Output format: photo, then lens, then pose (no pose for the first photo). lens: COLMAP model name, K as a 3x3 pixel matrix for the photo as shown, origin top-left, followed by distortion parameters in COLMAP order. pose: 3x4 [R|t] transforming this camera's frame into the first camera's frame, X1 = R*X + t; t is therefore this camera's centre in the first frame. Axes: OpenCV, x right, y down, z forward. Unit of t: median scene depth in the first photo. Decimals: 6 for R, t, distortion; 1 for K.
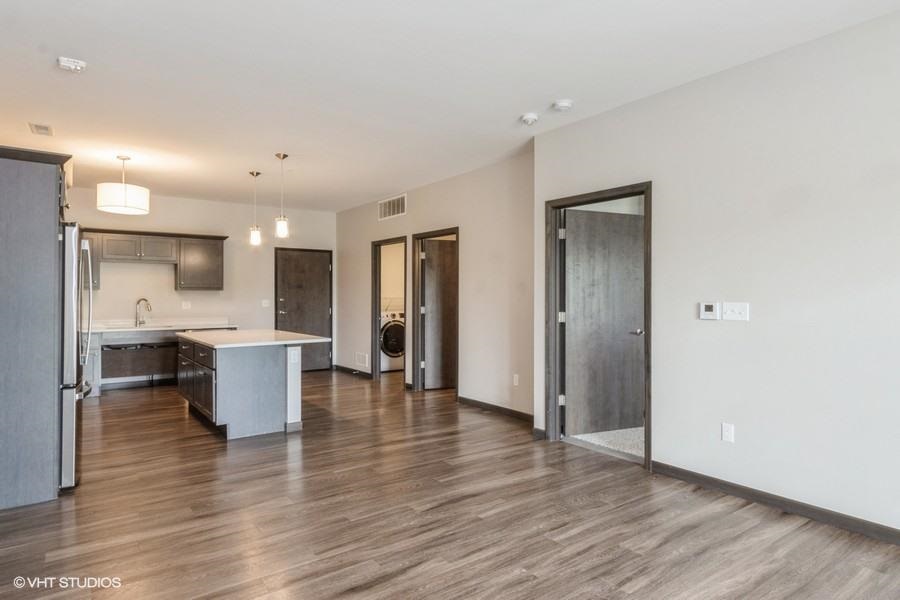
lens RADIAL K [[529.8, 0, 453.2], [0, 529.8, 291.8], [0, 0, 1]] dist [0.005602, 0.000735]
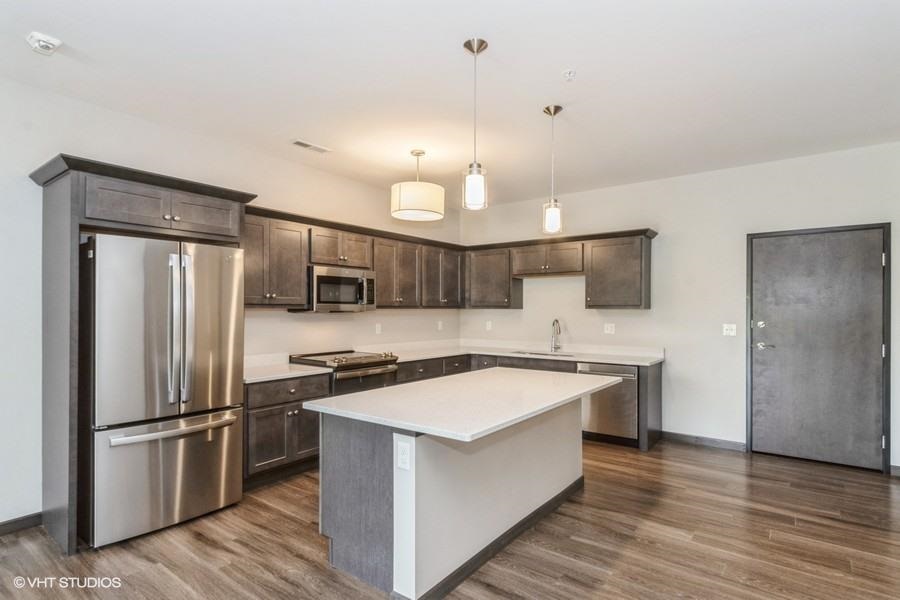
lens RADIAL K [[465.8, 0, 452.4], [0, 465.8, 310.8], [0, 0, 1]] dist [0.000756, 0.000039]
pose [[0.296916, 0.000056, -0.954904, 0.069153], [0.007867, 0.999966, 0.002505, -0.004438], [0.954871, -0.008256, 0.296906, 0.630613]]
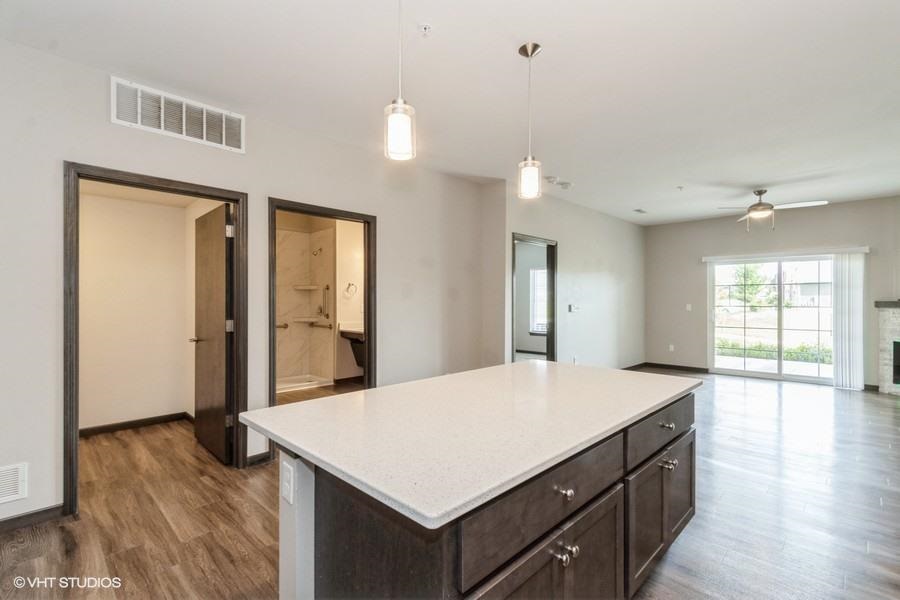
lens RADIAL K [[417.8, 0, 450.0], [0, 417.8, 300.0], [0, 0, 1]] dist [-0.000552, 0.000334]
pose [[-0.160135, 0.004058, 0.987087, -0.551792], [-0.006937, 0.999962, -0.005237, 0.006712], [-0.987071, -0.007686, -0.160101, 0.855030]]
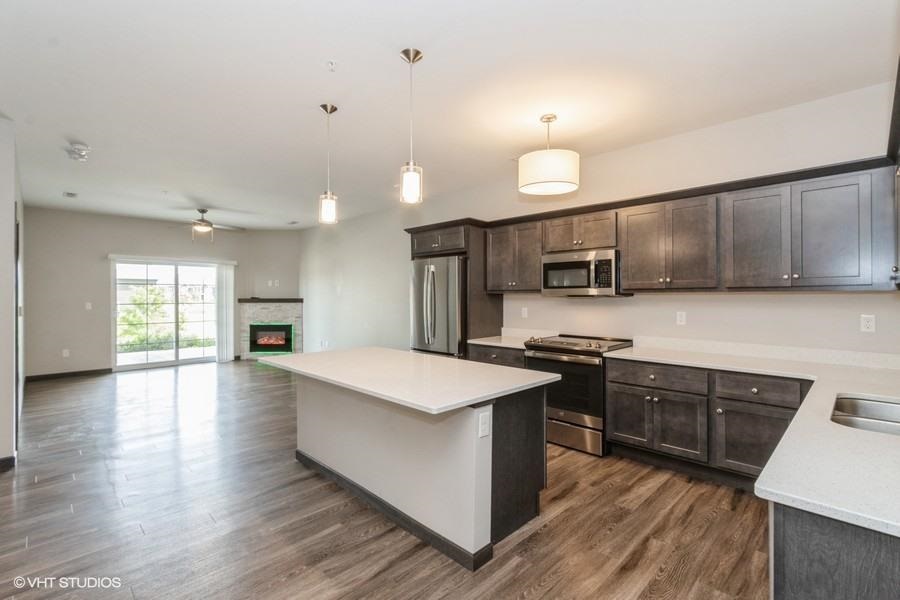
lens RADIAL K [[417.8, 0, 450.0], [0, 417.8, 300.0], [0, 0, 1]] dist [-0.000552, 0.000334]
pose [[-0.987835, 0.004801, -0.155430, -0.297006], [0.003902, 0.999974, 0.006091, -0.001419], [0.155455, 0.005411, -0.987828, 1.176059]]
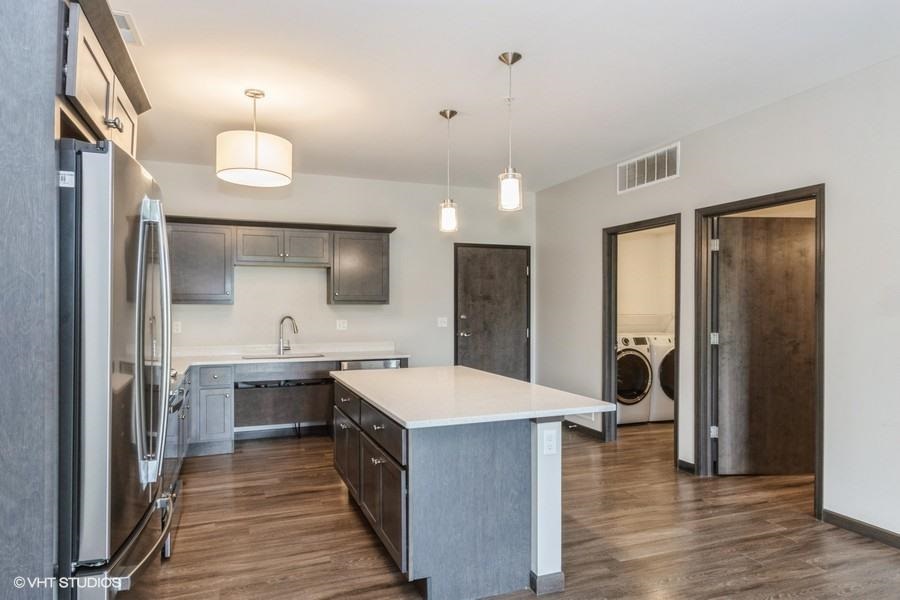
lens RADIAL K [[558.8, 0, 450.0], [0, 558.8, 300.0], [0, 0, 1]] dist [0.001228, 0.000252]
pose [[0.966333, -0.002800, -0.257280, -0.176721], [0.002262, 0.999995, -0.002384, -0.006897], [0.257285, 0.001722, 0.966334, 0.325060]]
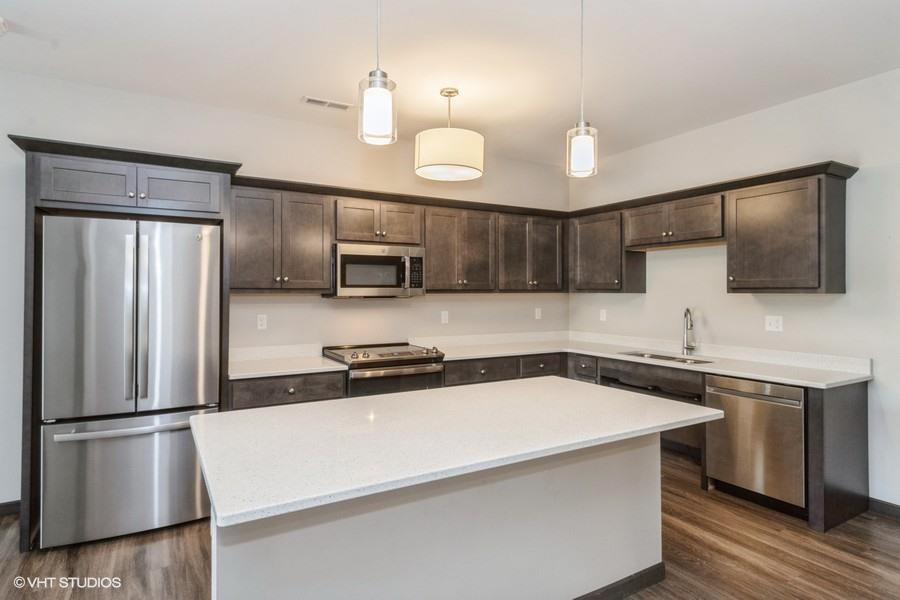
lens RADIAL K [[495.3, 0, 449.1], [0, 495.3, 287.8], [0, 0, 1]] dist [0.002955, -0.000277]
pose [[-0.093913, -0.012175, -0.995506, -0.019466], [0.008237, 0.999881, -0.013006, -0.005158], [0.995546, -0.009421, -0.093801, 0.797677]]
